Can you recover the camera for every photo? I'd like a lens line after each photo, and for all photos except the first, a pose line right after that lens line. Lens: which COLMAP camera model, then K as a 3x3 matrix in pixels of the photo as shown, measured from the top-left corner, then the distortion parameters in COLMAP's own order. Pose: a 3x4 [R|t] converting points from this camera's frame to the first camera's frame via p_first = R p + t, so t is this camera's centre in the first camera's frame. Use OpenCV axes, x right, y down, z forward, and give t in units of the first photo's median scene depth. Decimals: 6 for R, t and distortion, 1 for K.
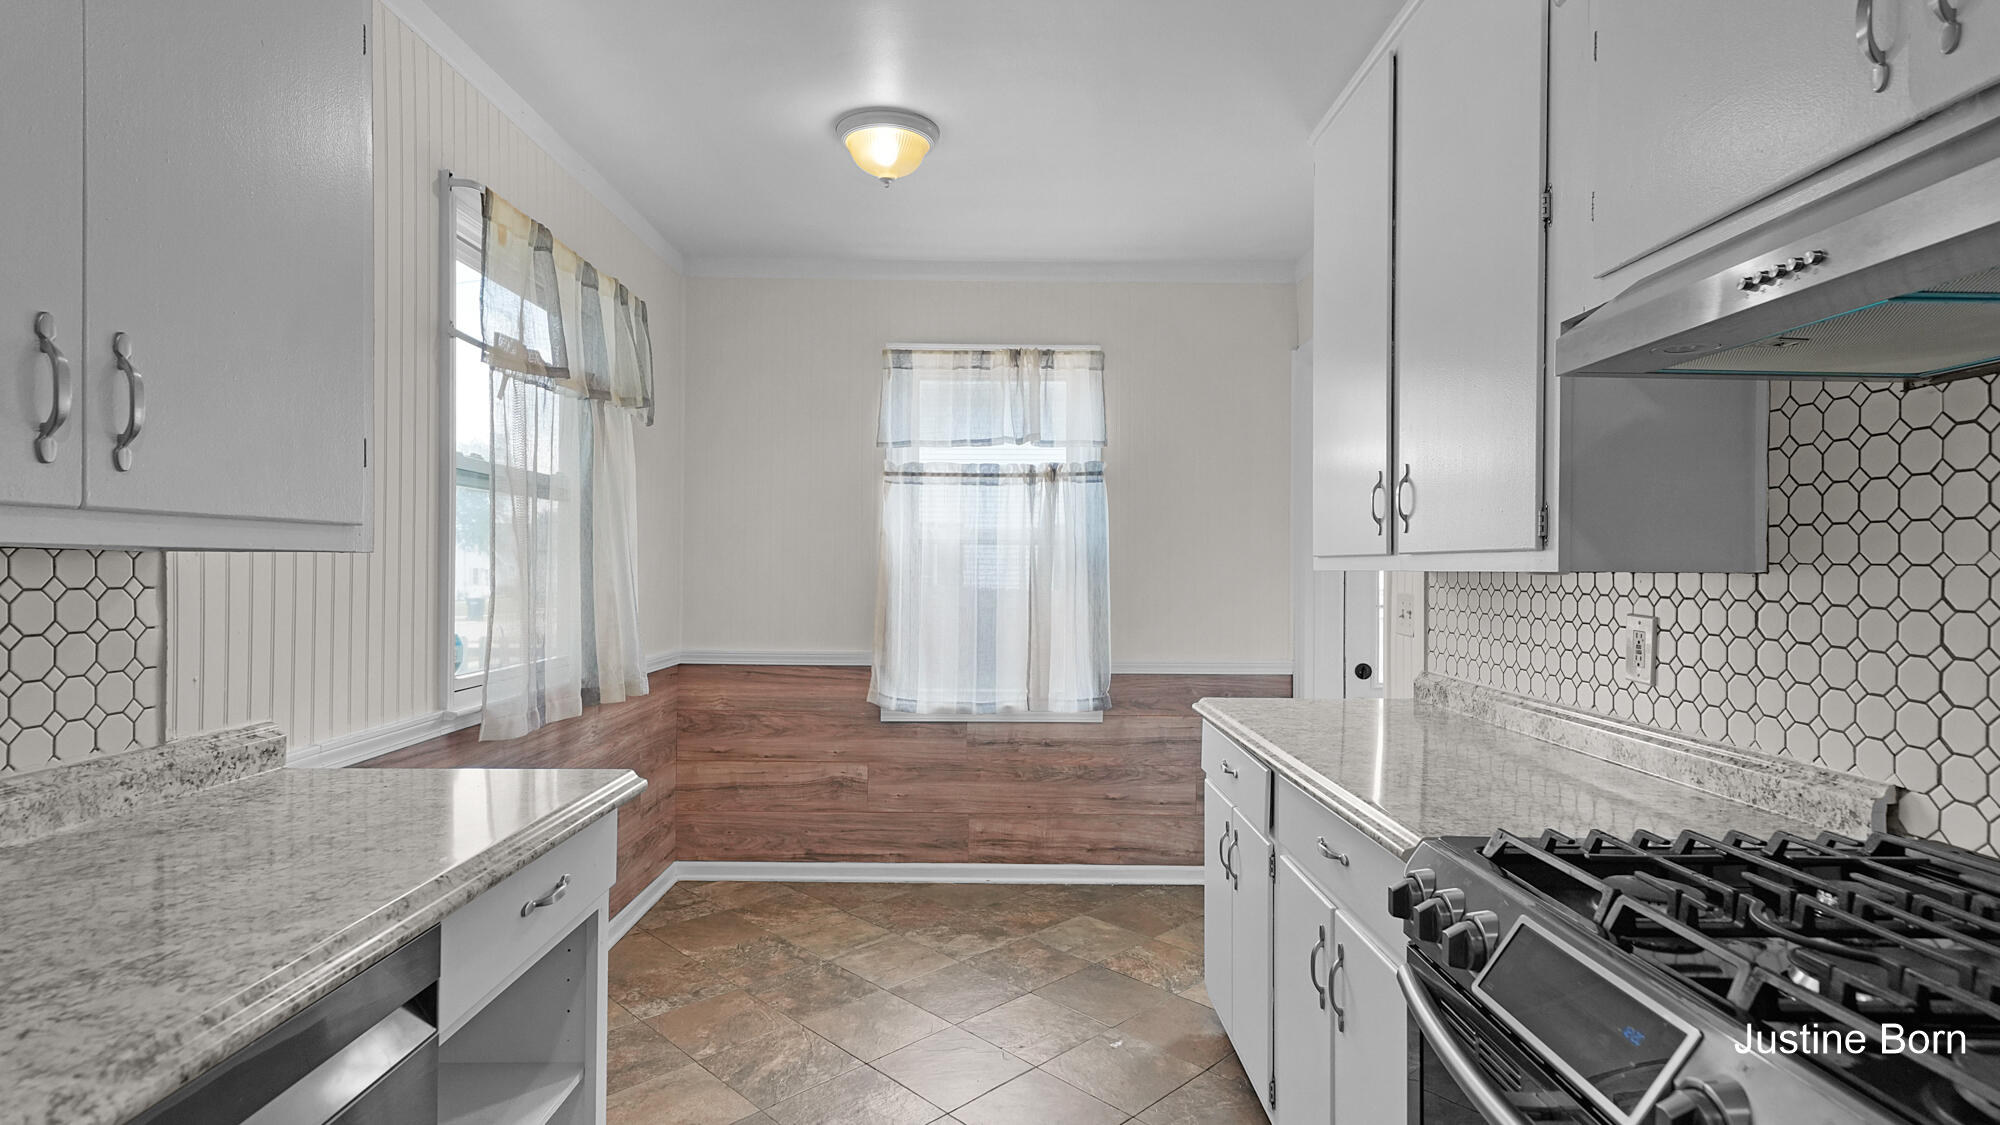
lens RADIAL K [[988.1, 0, 1000.0], [0, 988.1, 562.5], [0, 0, 1]] dist [0.018423, -0.000222]
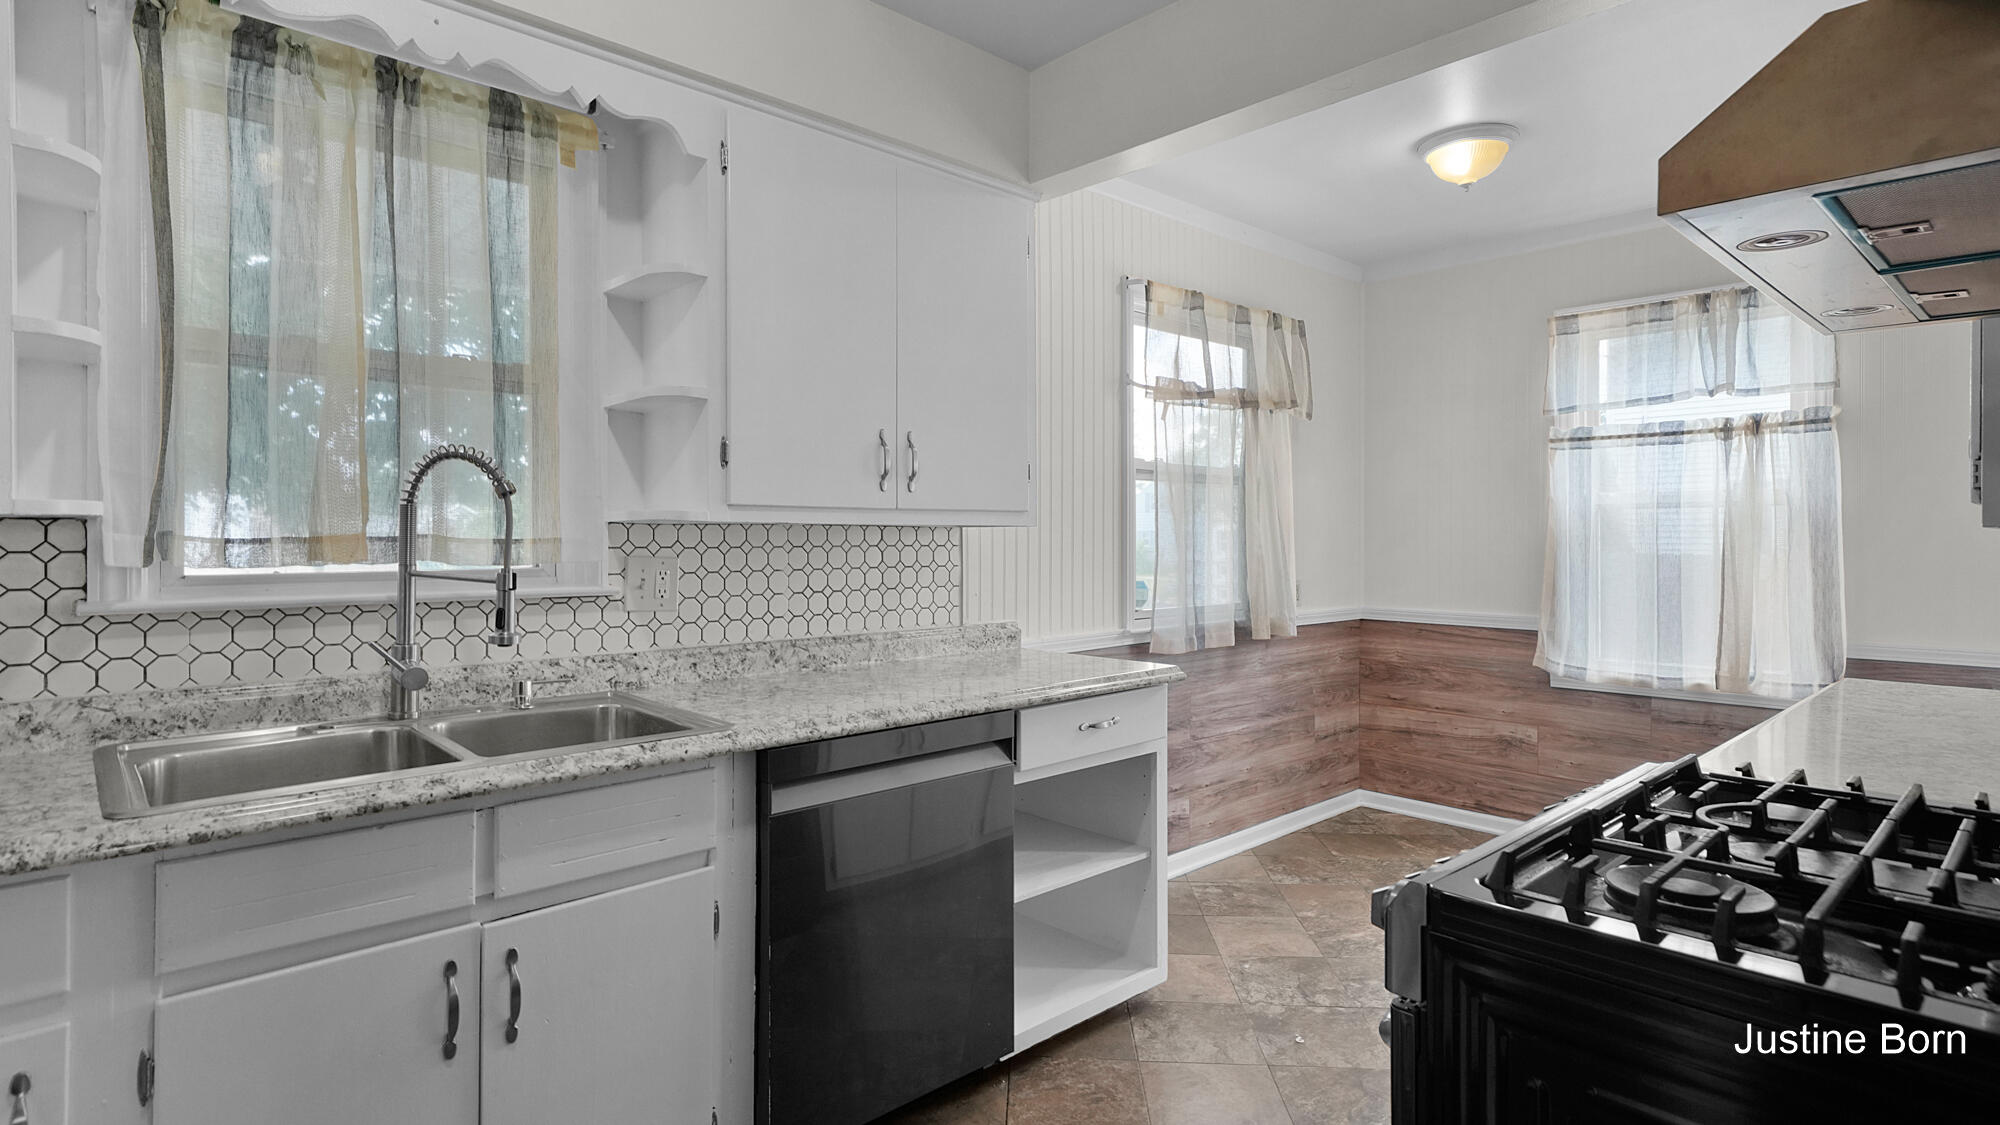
lens RADIAL K [[1013.8, 0, 1004.0], [0, 1013.8, 521.7], [0, 0, 1]] dist [0.003384, 0.000532]
pose [[0.683115, -0.019176, -0.730059, 0.259099], [0.009923, 0.999807, -0.016976, 0.004794], [0.730243, 0.004352, 0.683174, -0.114747]]
